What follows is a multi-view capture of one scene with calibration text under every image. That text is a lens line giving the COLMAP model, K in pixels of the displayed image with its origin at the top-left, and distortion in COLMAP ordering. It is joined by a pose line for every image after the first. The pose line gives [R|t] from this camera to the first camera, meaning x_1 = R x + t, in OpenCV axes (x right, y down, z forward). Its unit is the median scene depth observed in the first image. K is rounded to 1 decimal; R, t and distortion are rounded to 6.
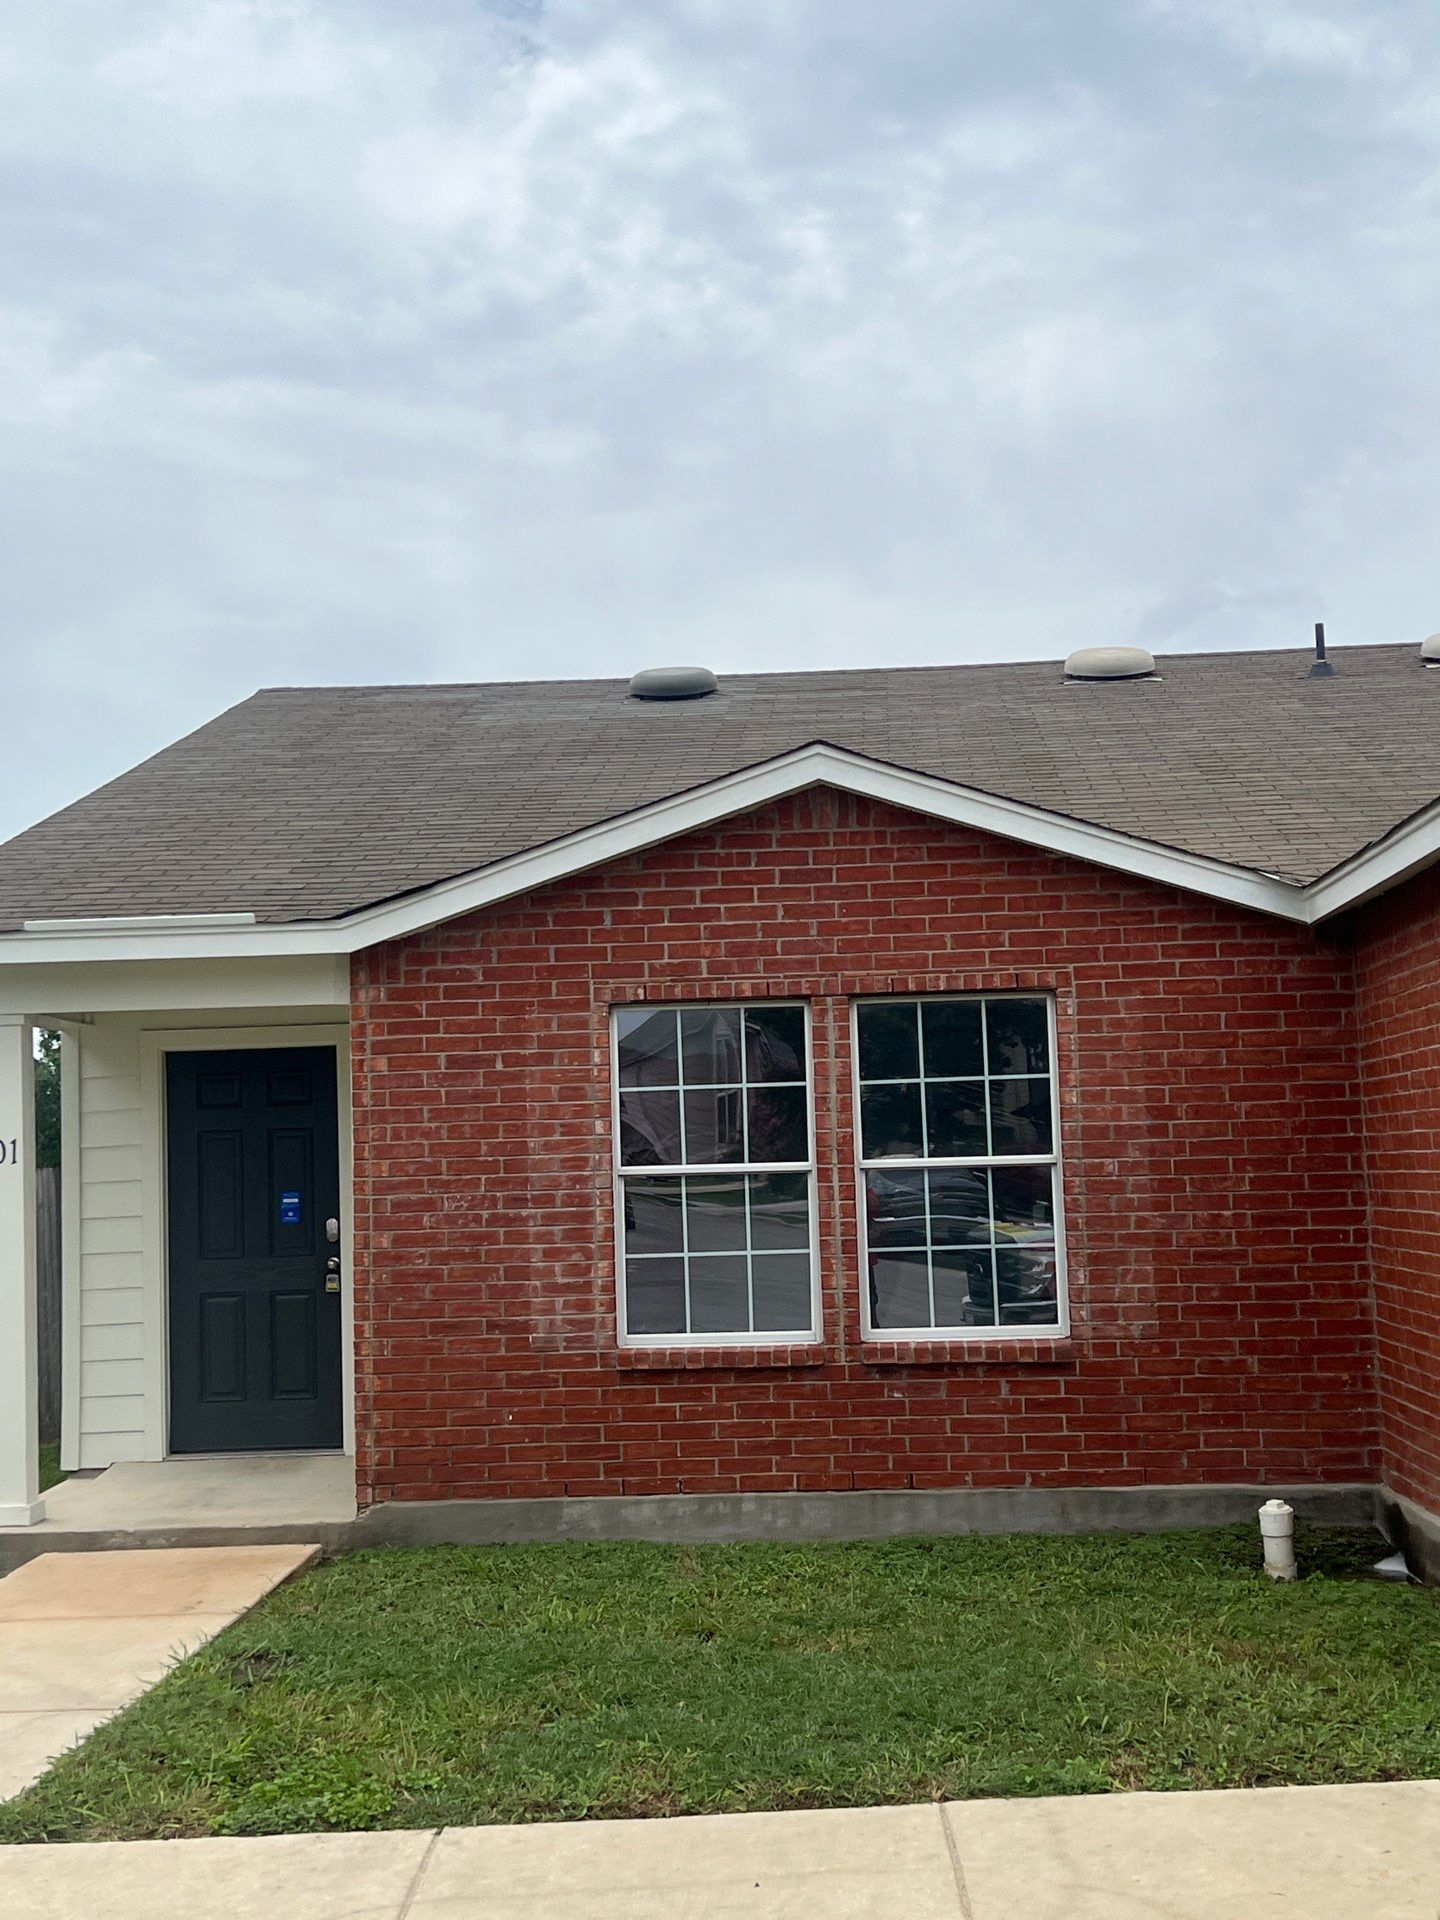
lens RADIAL K [[2449.1, 0, 720.0], [0, 2449.1, 960.0], [0, 0, 1]] dist [0.142483, -0.058956]
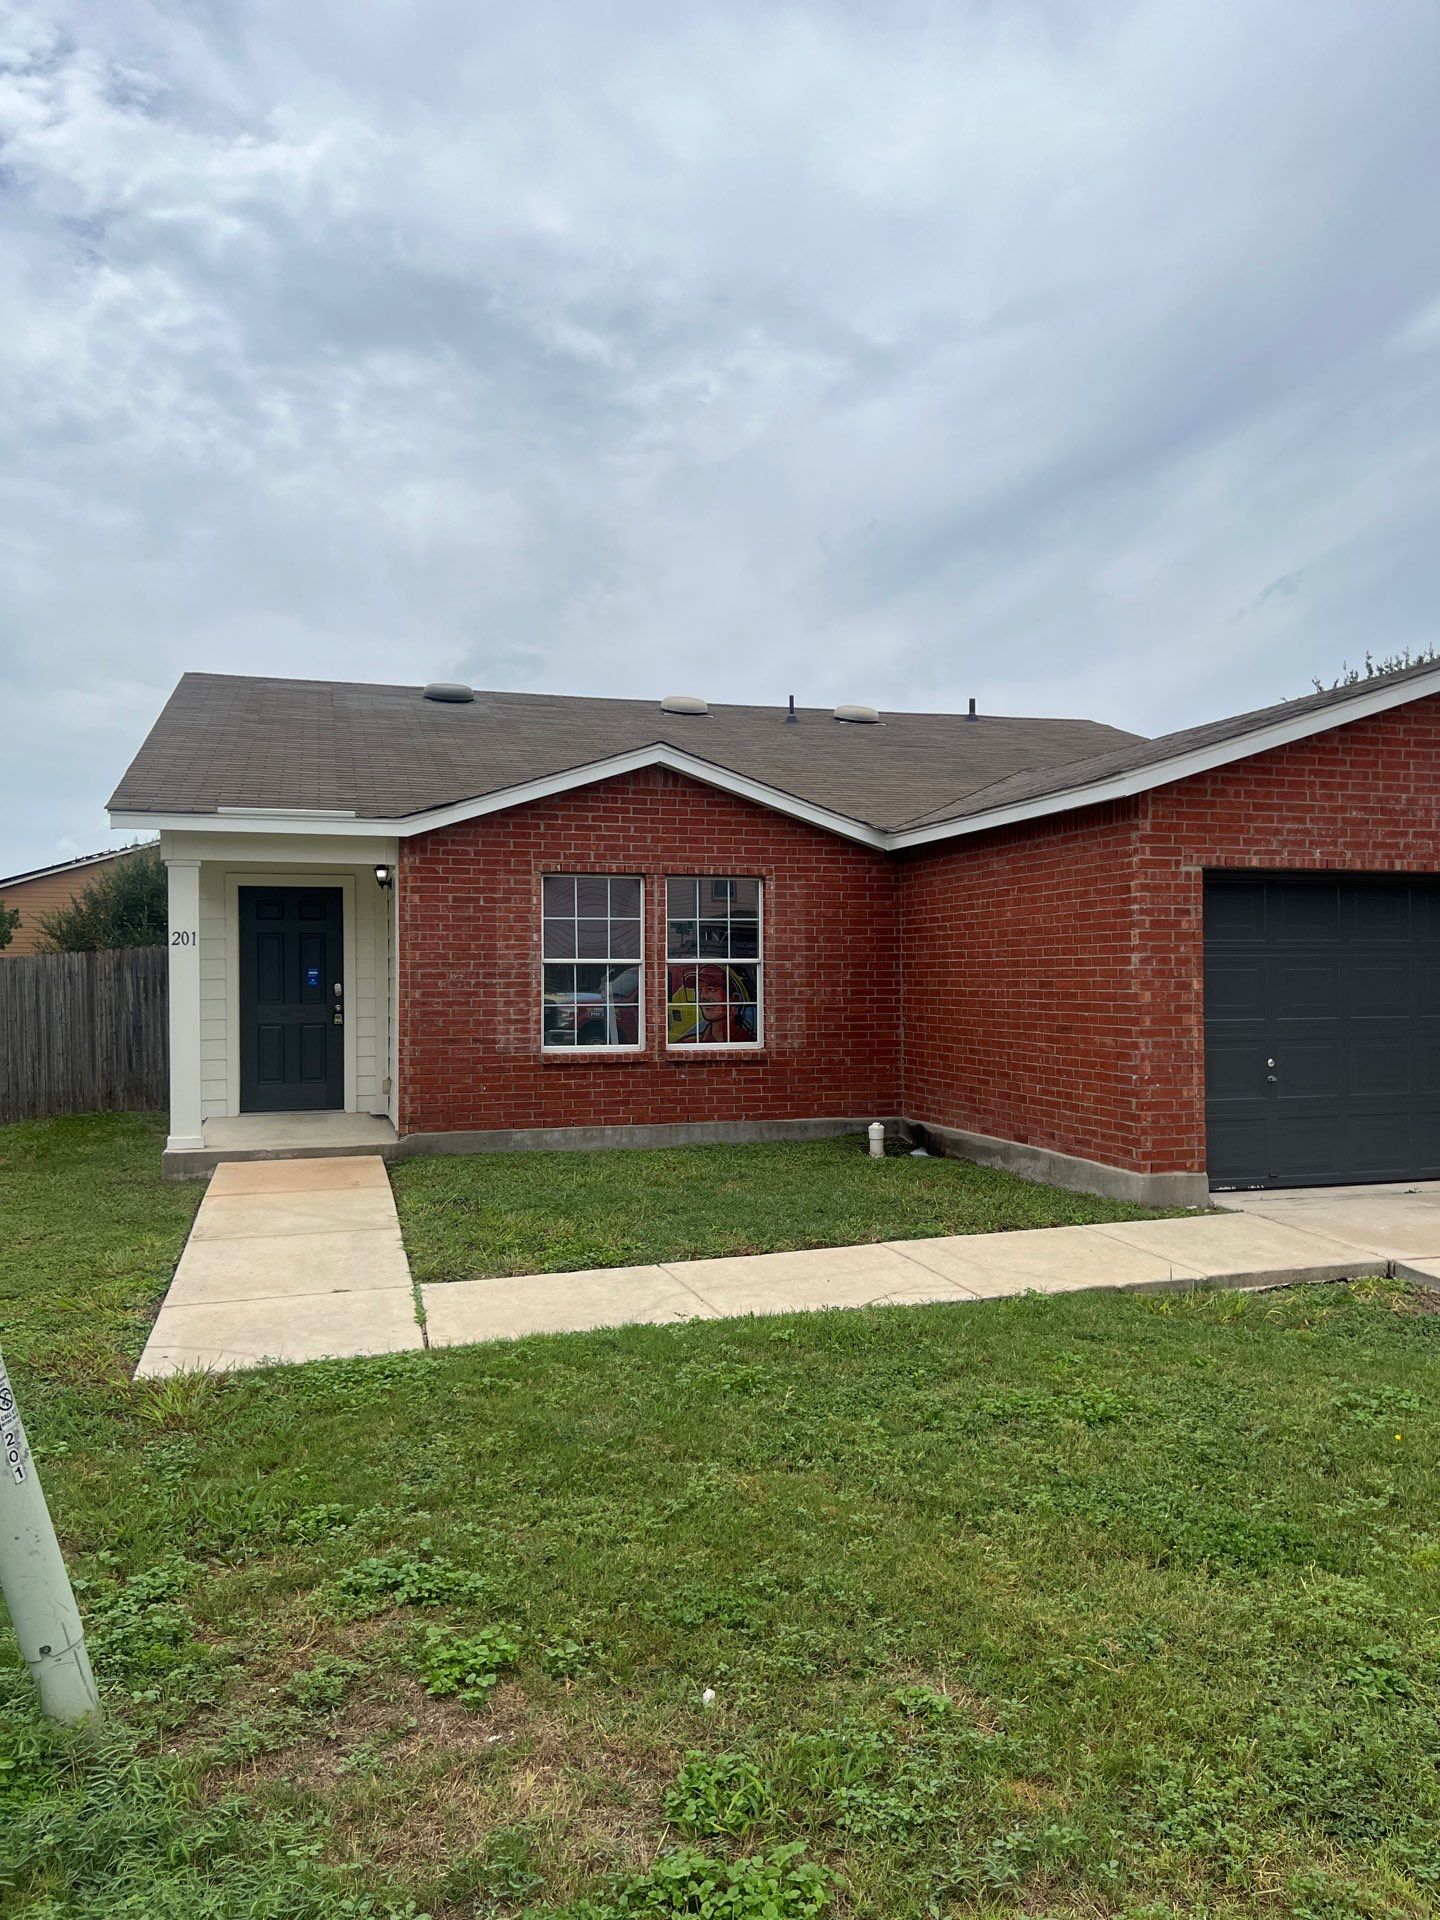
lens RADIAL K [[1376.8, 0, 720.0], [0, 1376.8, 960.0], [0, 0, 1]] dist [0.167516, 0.000157]
pose [[0.945391, 0.029465, 0.324605, -0.262077], [-0.052828, 0.996589, 0.063397, 0.010469], [-0.321630, -0.077083, 0.943723, -0.054823]]
